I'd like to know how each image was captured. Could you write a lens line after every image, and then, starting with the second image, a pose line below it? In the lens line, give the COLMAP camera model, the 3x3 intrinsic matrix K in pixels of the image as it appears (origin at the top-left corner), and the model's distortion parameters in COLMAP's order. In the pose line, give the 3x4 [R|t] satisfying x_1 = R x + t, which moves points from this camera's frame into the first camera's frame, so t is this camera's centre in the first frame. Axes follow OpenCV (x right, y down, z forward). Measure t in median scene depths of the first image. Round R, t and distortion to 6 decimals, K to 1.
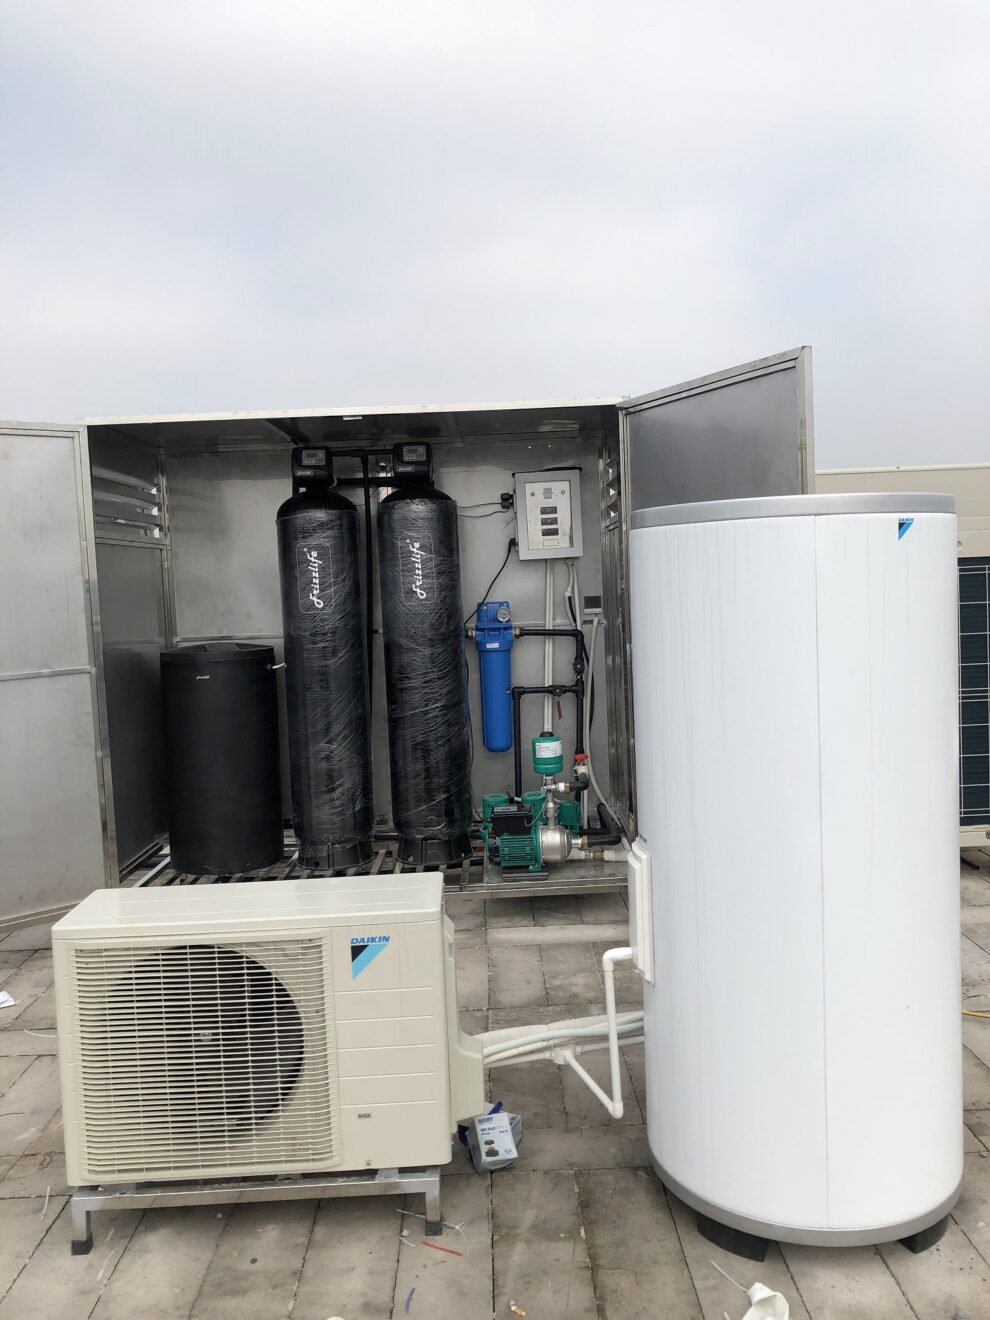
lens RADIAL K [[1084.5, 0, 501.3], [0, 1084.5, 659.9], [0, 0, 1]] dist [0.016805, -0.022420]
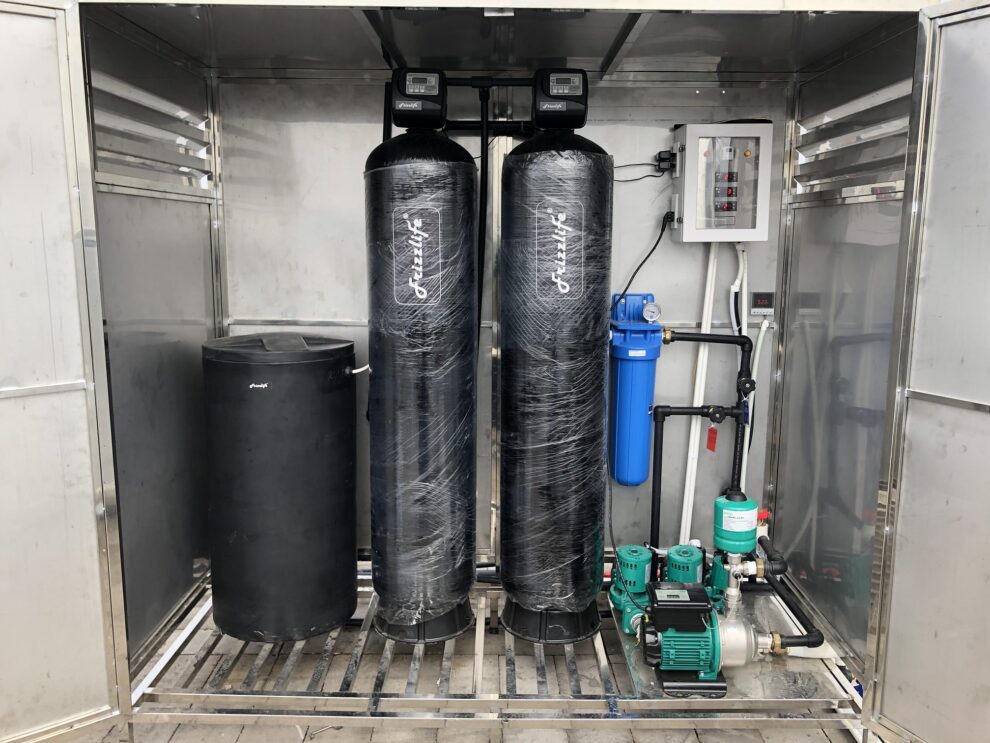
lens RADIAL K [[813.4, 0, 489.4], [0, 813.4, 372.5], [0, 0, 1]] dist [0.016805, -0.022420]
pose [[0.998696, 0.050769, -0.005409, -0.113864], [-0.050020, 0.994161, 0.095613, -0.051811], [0.010232, -0.095218, 0.995404, 0.445458]]
